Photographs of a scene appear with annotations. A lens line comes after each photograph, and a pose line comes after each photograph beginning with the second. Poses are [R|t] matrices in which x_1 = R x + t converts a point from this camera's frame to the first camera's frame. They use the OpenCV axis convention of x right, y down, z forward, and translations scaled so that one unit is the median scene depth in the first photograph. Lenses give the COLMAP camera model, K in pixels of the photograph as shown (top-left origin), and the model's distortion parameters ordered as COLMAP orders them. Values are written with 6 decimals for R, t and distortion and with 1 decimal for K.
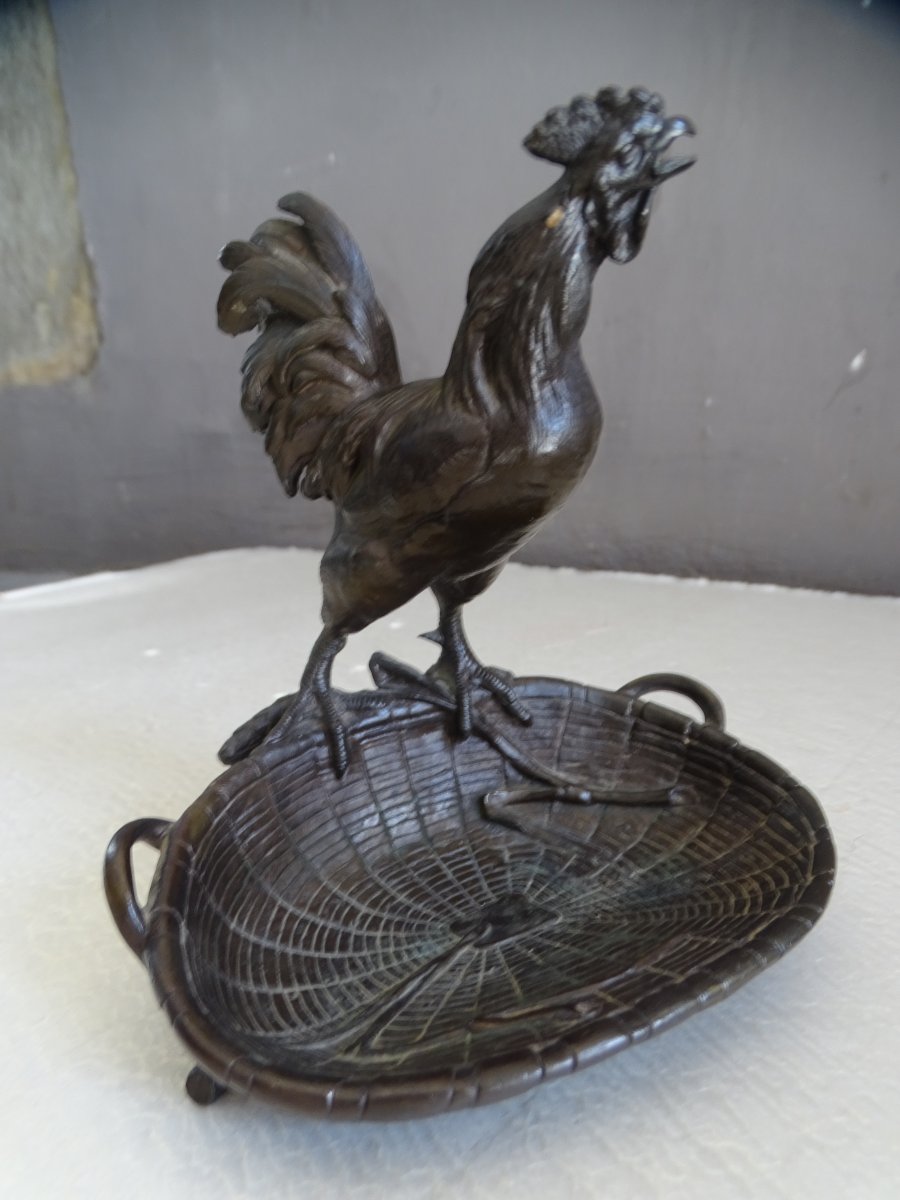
lens RADIAL K [[844.8, 0, 457.0], [0, 844.8, 596.3], [0, 0, 1]] dist [0.052899, -0.024427]
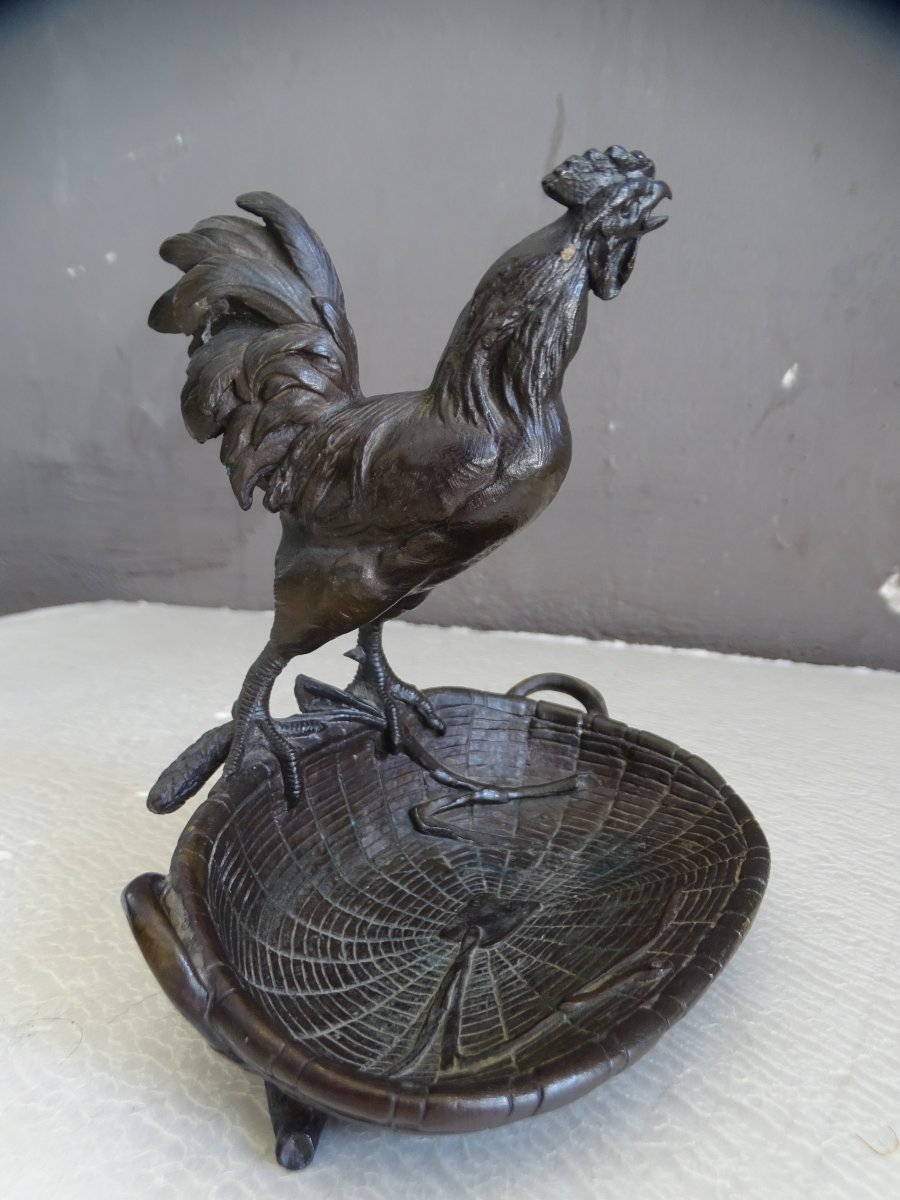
lens RADIAL K [[844.8, 0, 461.5], [0, 844.8, 594.2], [0, 0, 1]] dist [0.052899, -0.024427]
pose [[0.912877, -0.043017, 0.405961, -0.369012], [0.059533, 0.997830, -0.028139, 0.016094], [-0.403869, 0.049855, 0.913457, 0.054286]]
